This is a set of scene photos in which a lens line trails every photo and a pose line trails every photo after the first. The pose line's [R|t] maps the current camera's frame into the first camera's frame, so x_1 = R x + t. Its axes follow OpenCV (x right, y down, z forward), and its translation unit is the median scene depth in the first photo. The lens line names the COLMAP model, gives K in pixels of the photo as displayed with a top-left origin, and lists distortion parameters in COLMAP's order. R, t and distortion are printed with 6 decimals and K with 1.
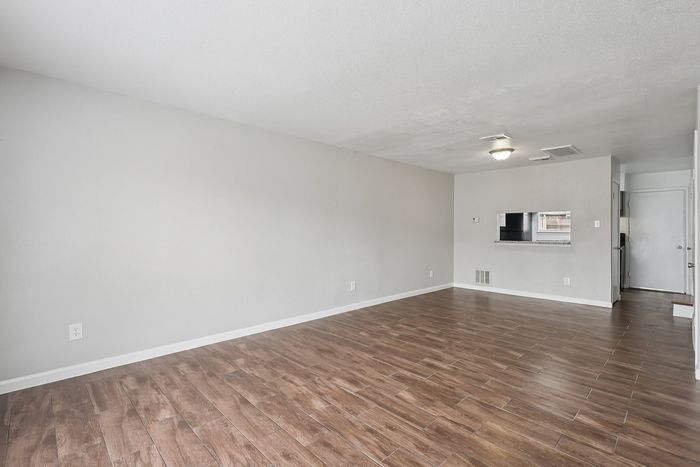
lens RADIAL K [[326.5, 0, 347.1], [0, 326.5, 230.9], [0, 0, 1]] dist [-0.002396, 0.001779]
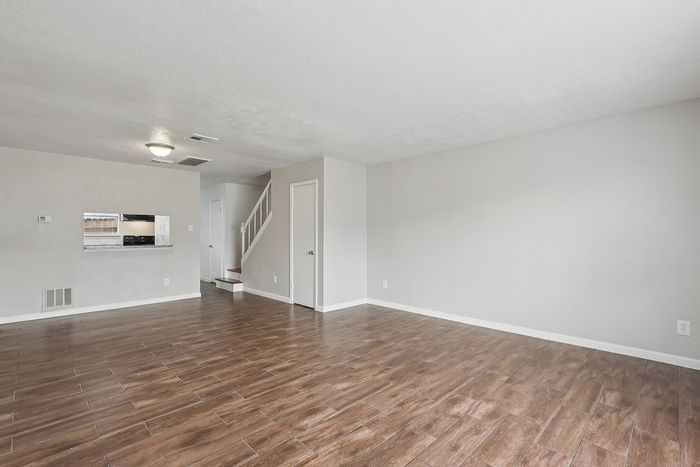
lens RADIAL K [[326.5, 0, 347.9], [0, 326.5, 233.8], [0, 0, 1]] dist [-0.002396, 0.001779]
pose [[-0.022275, -0.000747, 0.999752, -0.779793], [0.003246, 0.999994, 0.000819, -0.000222], [-0.999747, 0.003263, -0.022272, 0.868833]]
